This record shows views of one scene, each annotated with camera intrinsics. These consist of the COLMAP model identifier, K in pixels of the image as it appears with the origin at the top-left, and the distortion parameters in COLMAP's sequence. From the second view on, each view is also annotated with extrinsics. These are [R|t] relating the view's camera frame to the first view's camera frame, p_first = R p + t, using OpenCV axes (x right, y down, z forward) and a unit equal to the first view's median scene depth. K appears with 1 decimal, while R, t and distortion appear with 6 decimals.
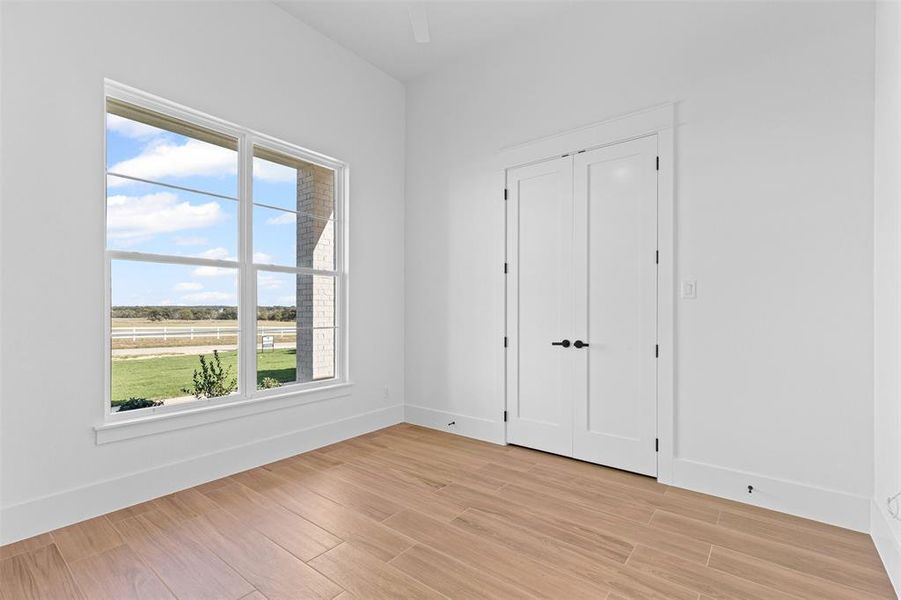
lens RADIAL K [[406.6, 0, 449.9], [0, 406.6, 307.4], [0, 0, 1]] dist [0.010172, -0.000164]
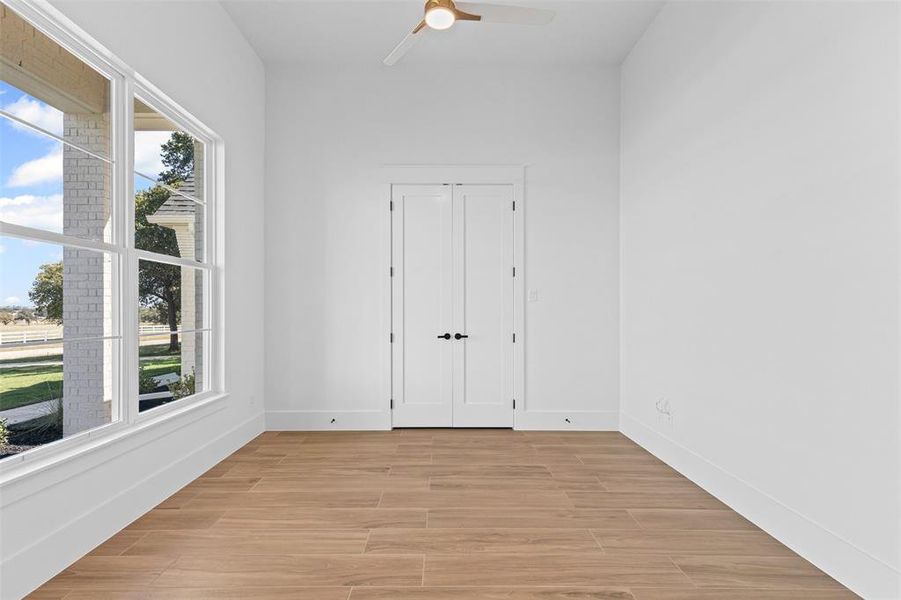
lens RADIAL K [[403.8, 0, 447.2], [0, 403.8, 304.9], [0, 0, 1]] dist [0.007401, -0.000366]
pose [[0.786052, 0.005830, 0.618133, -0.497959], [-0.004116, 0.999983, -0.004197, -0.001454], [-0.618147, 0.000755, 0.786062, 0.036311]]
